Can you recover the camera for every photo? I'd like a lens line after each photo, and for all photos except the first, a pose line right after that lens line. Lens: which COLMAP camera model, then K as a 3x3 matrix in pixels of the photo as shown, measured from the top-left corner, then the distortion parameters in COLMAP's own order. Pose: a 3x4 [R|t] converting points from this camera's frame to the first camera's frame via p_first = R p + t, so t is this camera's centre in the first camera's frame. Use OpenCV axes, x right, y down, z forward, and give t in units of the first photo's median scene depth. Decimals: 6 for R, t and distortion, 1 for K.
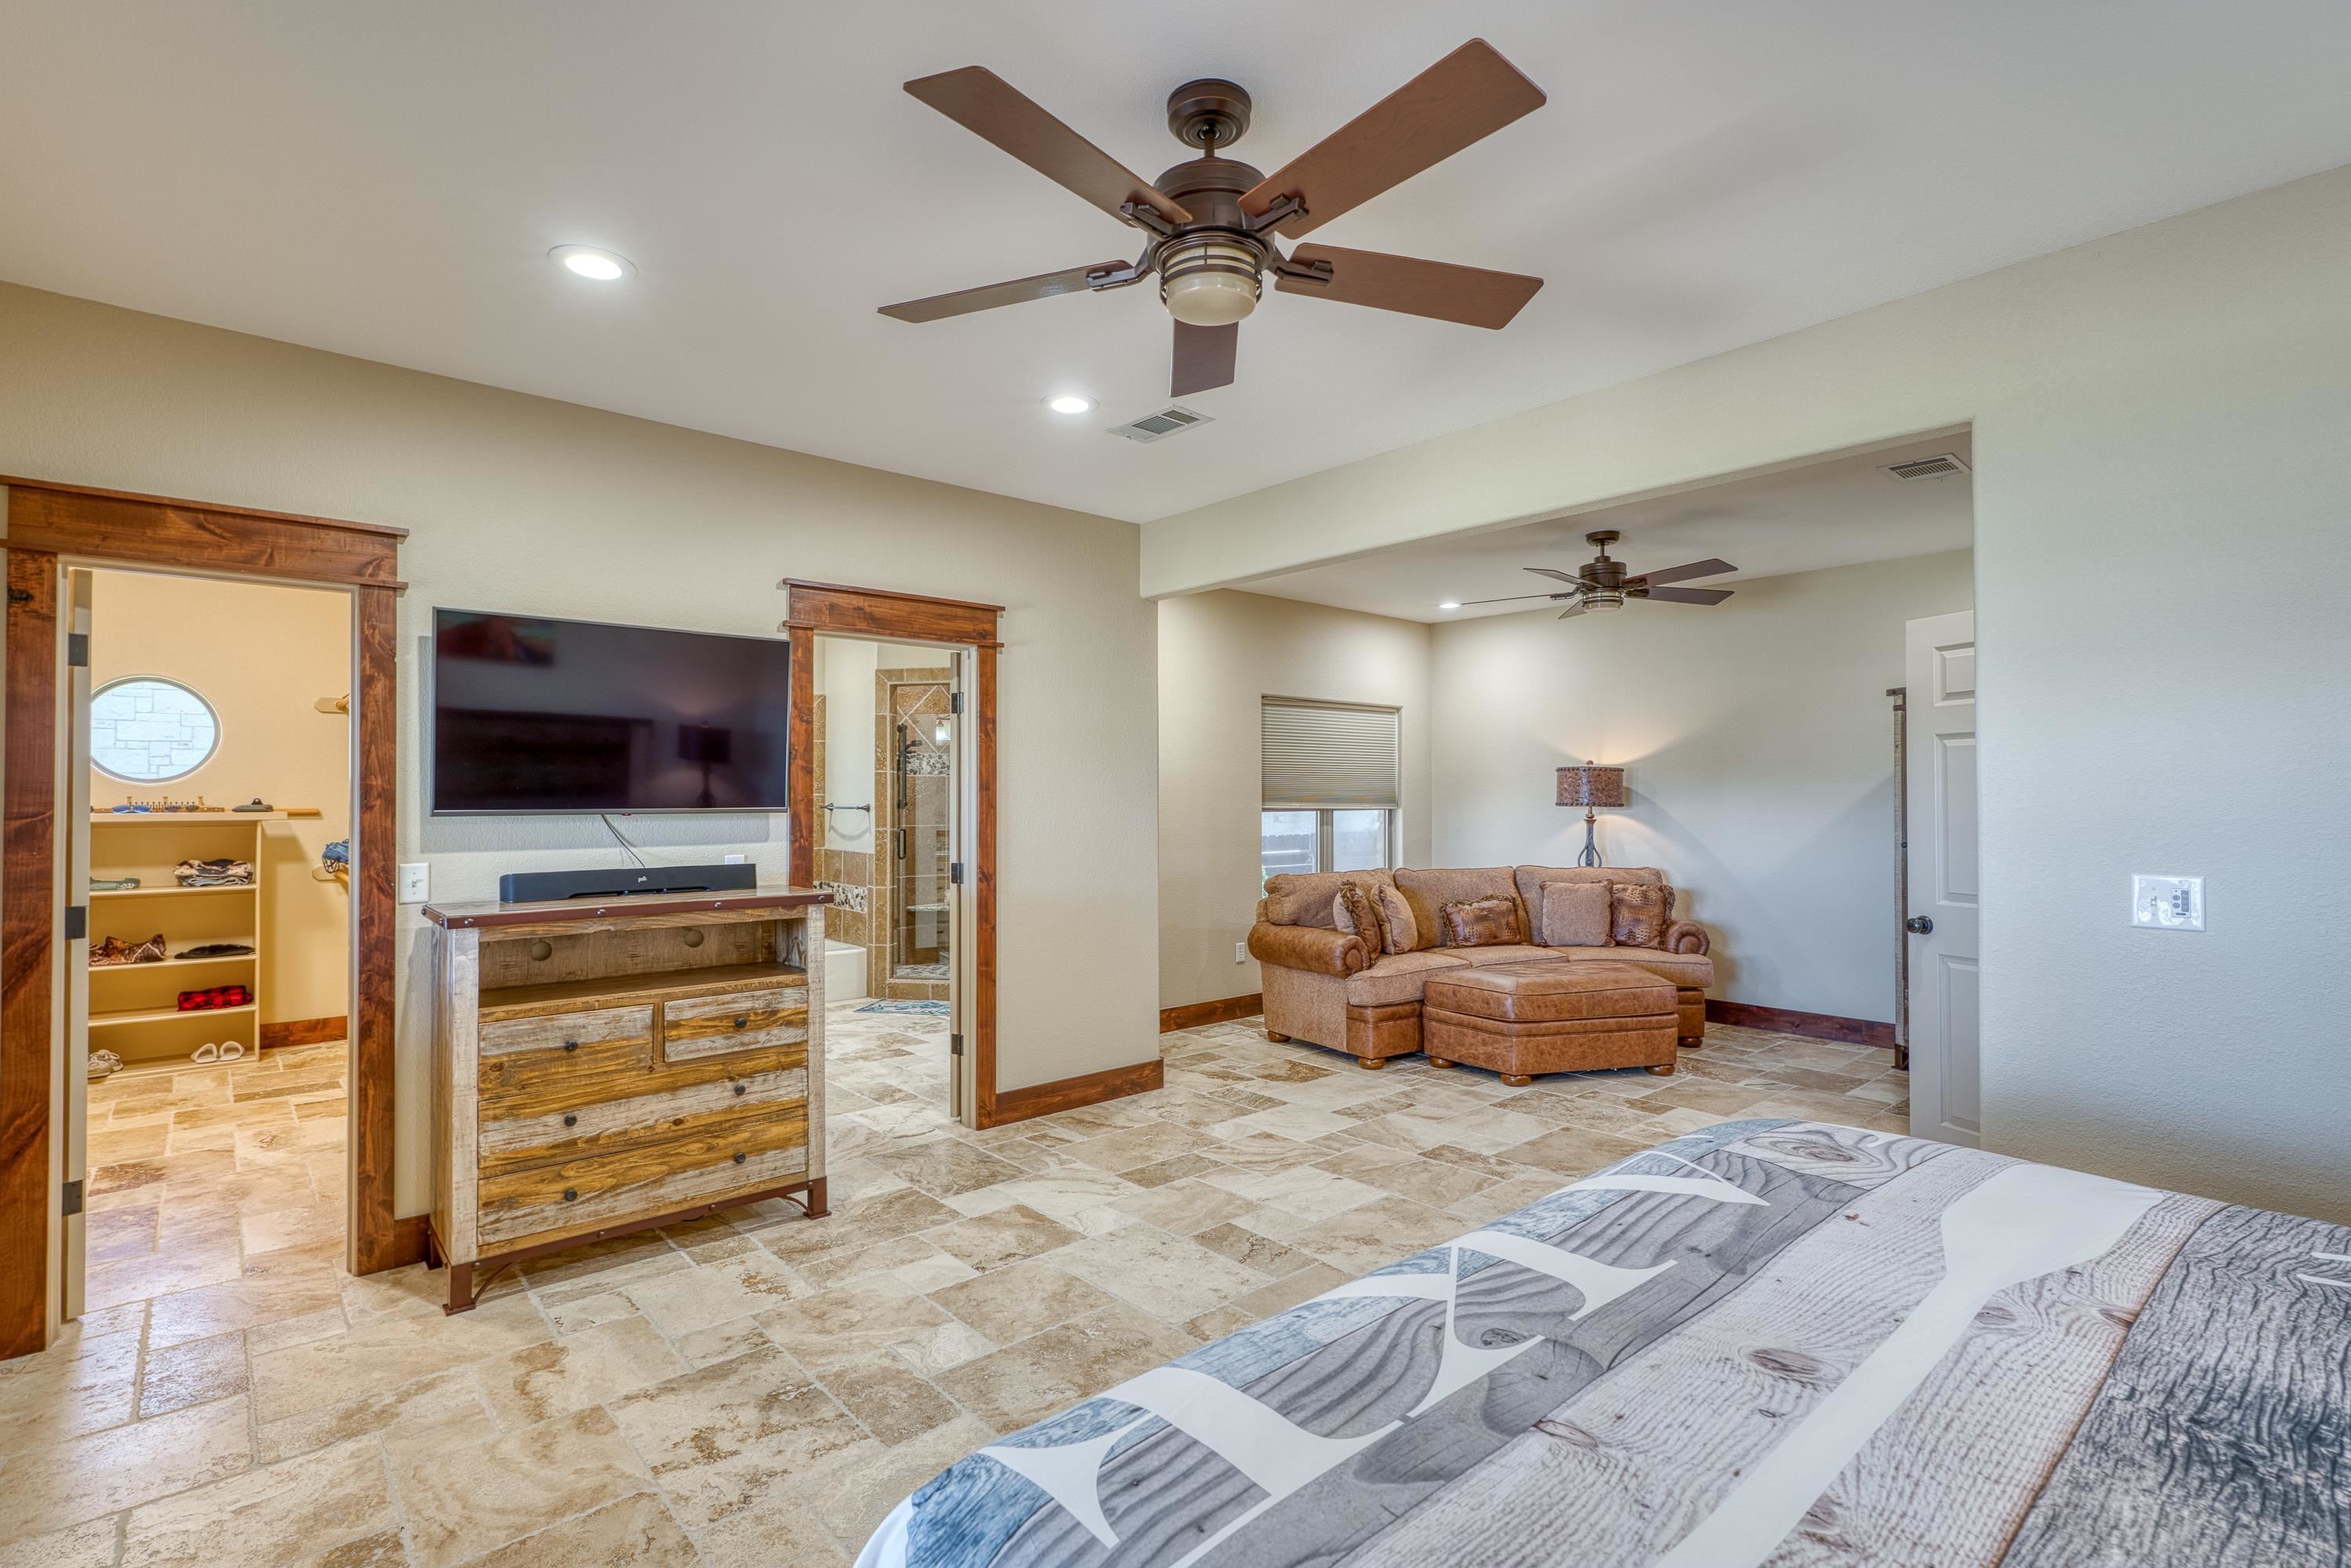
lens RADIAL K [[1103.8, 0, 1183.7], [0, 1103.8, 776.7], [0, 0, 1]] dist [-0.002049, 0.002169]
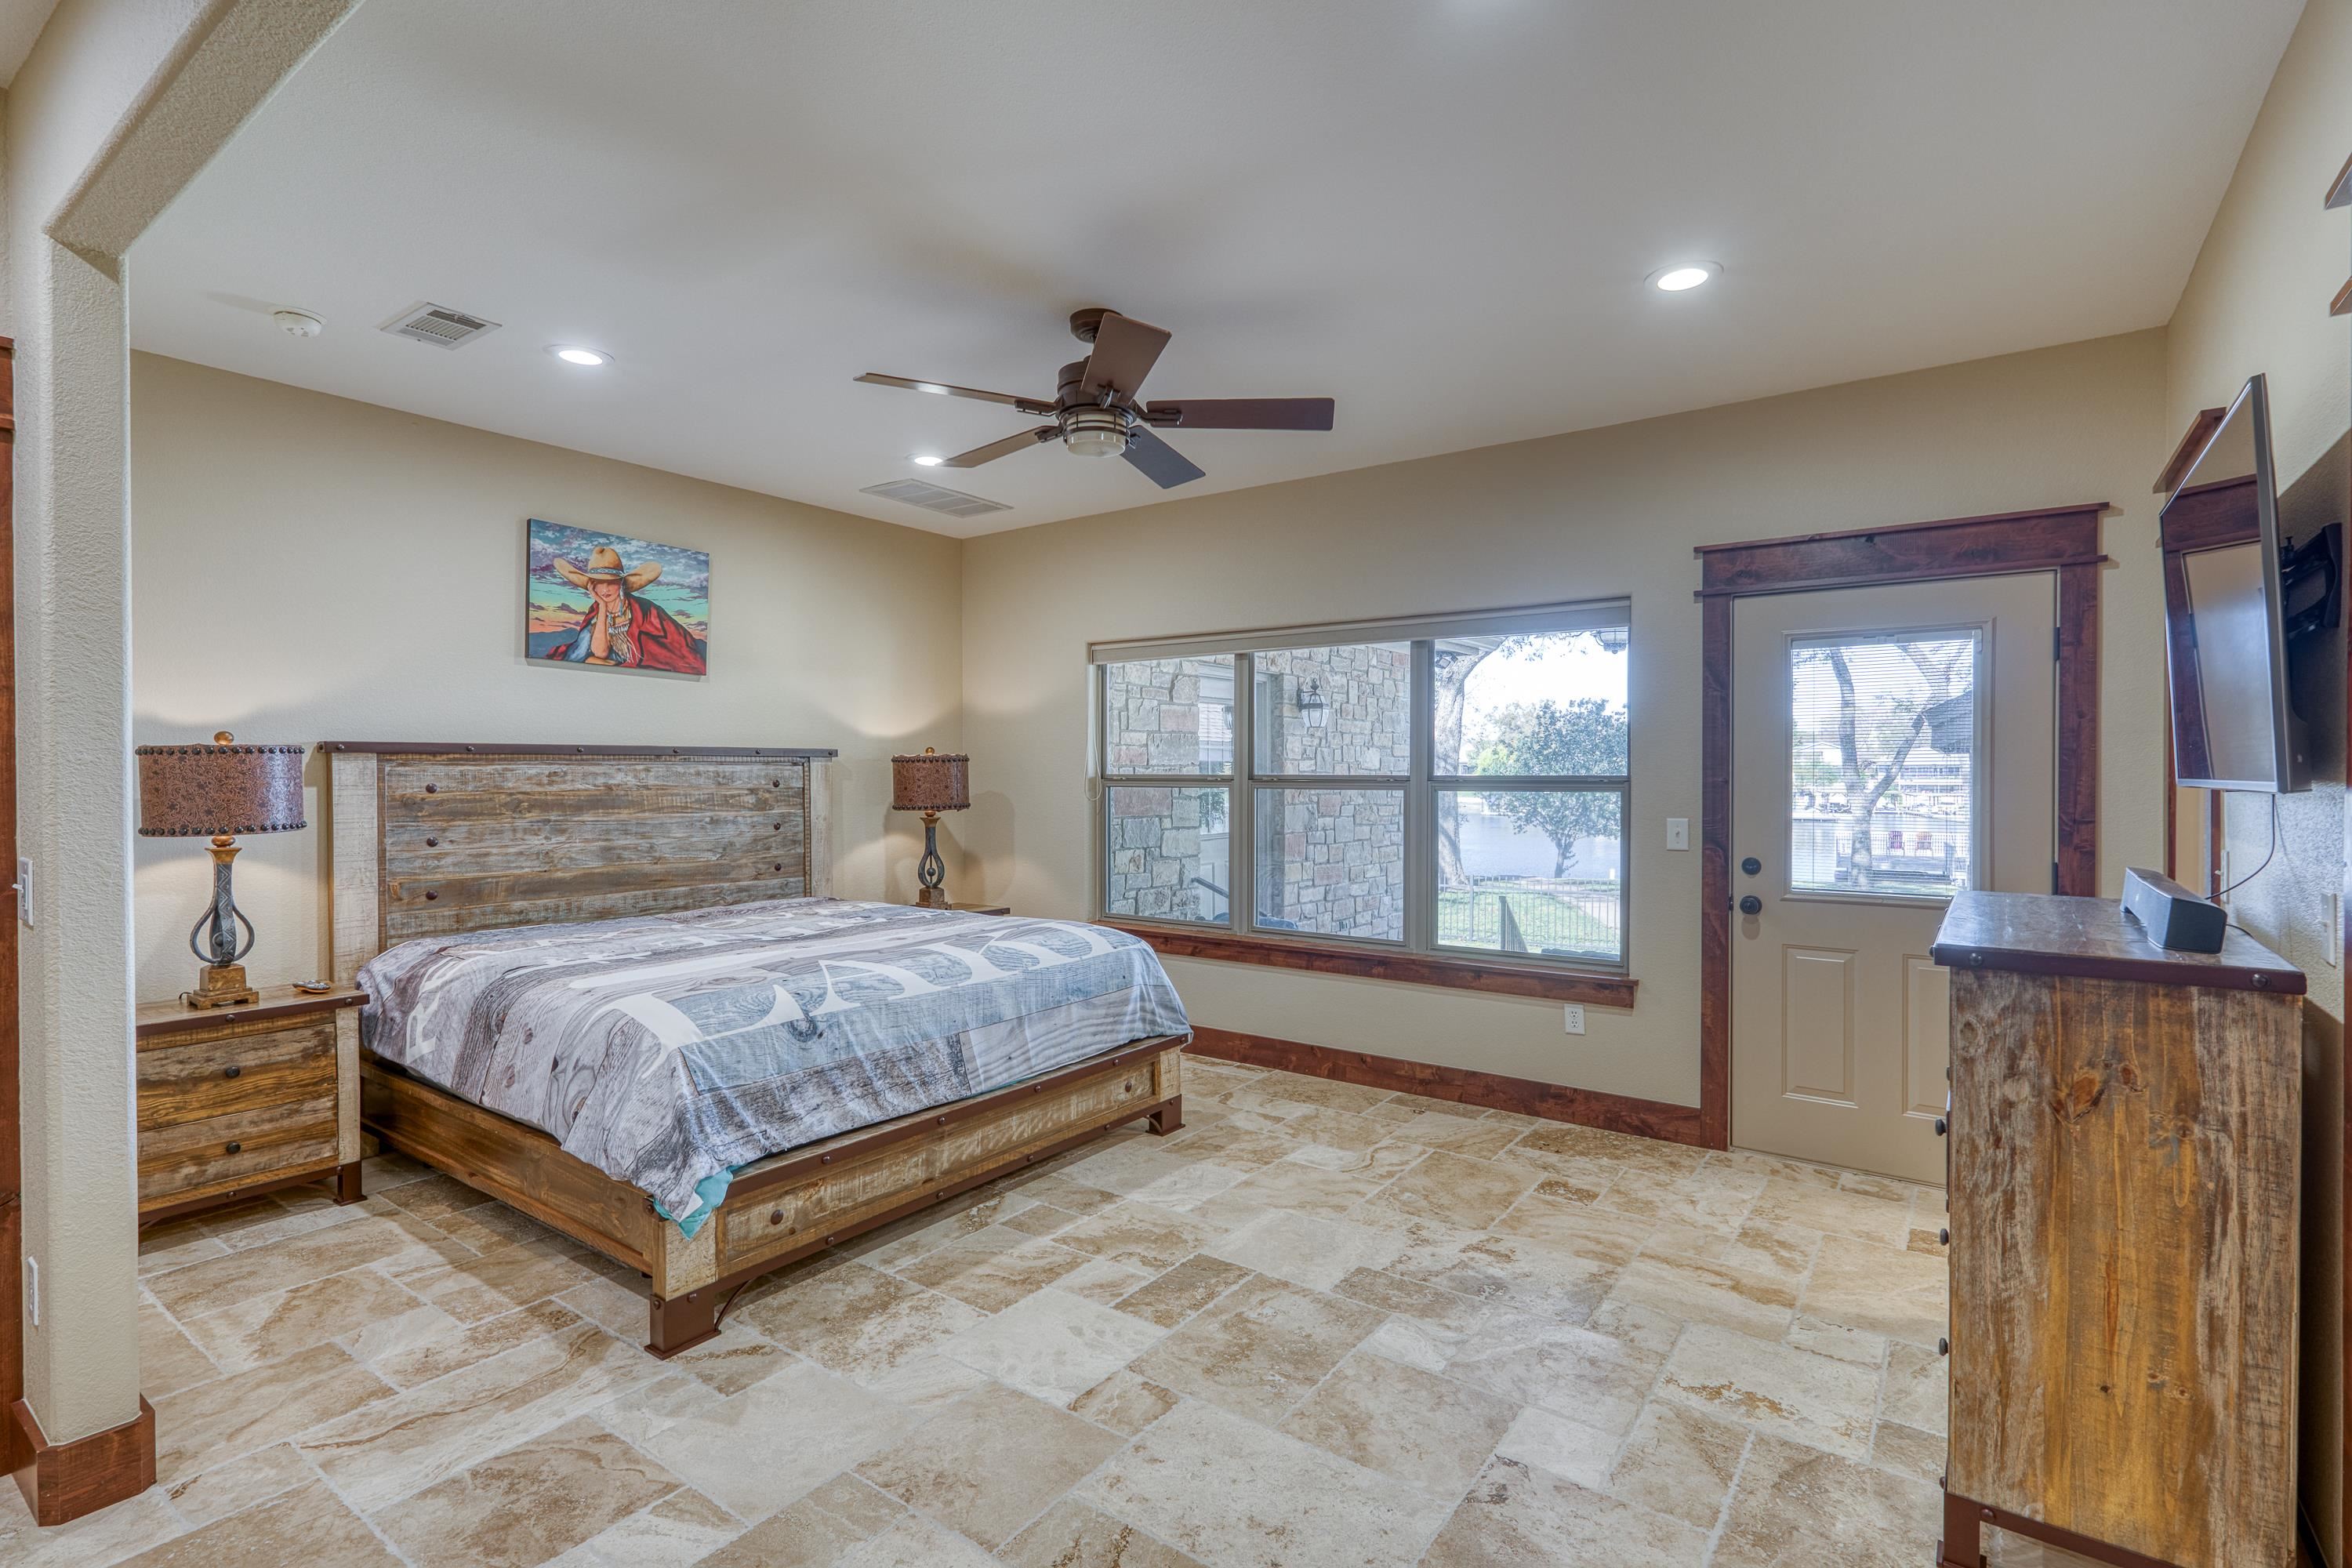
lens RADIAL K [[1104.3, 0, 1180.4], [0, 1104.3, 778.3], [0, 0, 1]] dist [-0.002049, 0.002169]
pose [[-0.976737, 0.009060, -0.214249, 0.179179], [0.010289, 0.999936, -0.004622, 0.032045], [0.214194, -0.006719, -0.976768, 1.887876]]
